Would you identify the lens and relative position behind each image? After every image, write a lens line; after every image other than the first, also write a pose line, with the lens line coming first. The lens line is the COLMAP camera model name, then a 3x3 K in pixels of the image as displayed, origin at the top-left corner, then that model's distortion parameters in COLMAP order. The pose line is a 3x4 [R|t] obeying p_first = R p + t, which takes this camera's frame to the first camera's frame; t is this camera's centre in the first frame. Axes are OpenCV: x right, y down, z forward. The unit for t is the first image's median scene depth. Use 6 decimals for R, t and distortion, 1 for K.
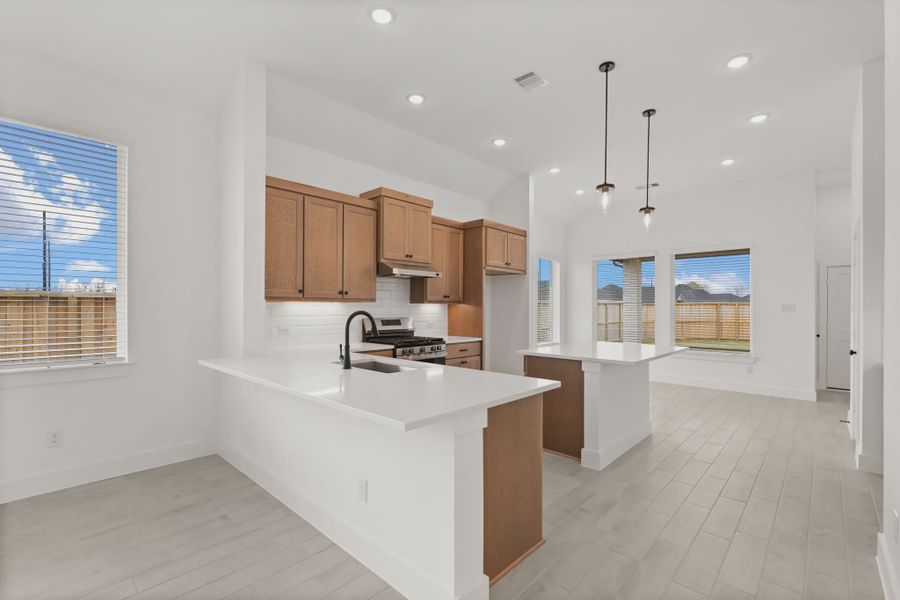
lens RADIAL K [[400.0, 0, 450.0], [0, 400.0, 305.6], [0, 0, 1]] dist [-0.001258, 0.000056]
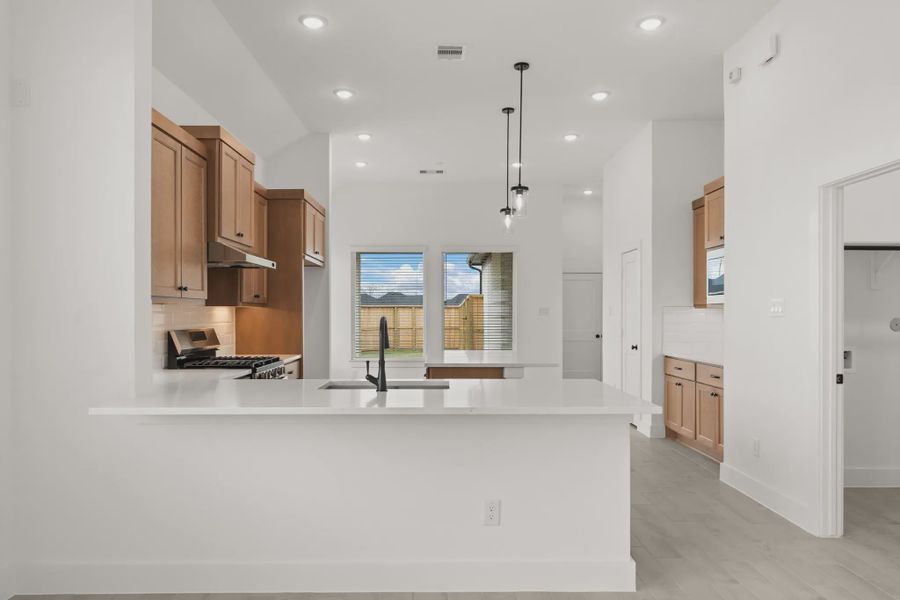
lens RADIAL K [[604.3, 0, 449.6], [0, 604.3, 313.4], [0, 0, 1]] dist [0.002986, 0.000948]
pose [[0.720121, -0.005390, 0.693828, -0.540342], [-0.000097, 0.999969, 0.007869, -0.001970], [-0.693849, -0.005734, 0.720098, 0.035810]]
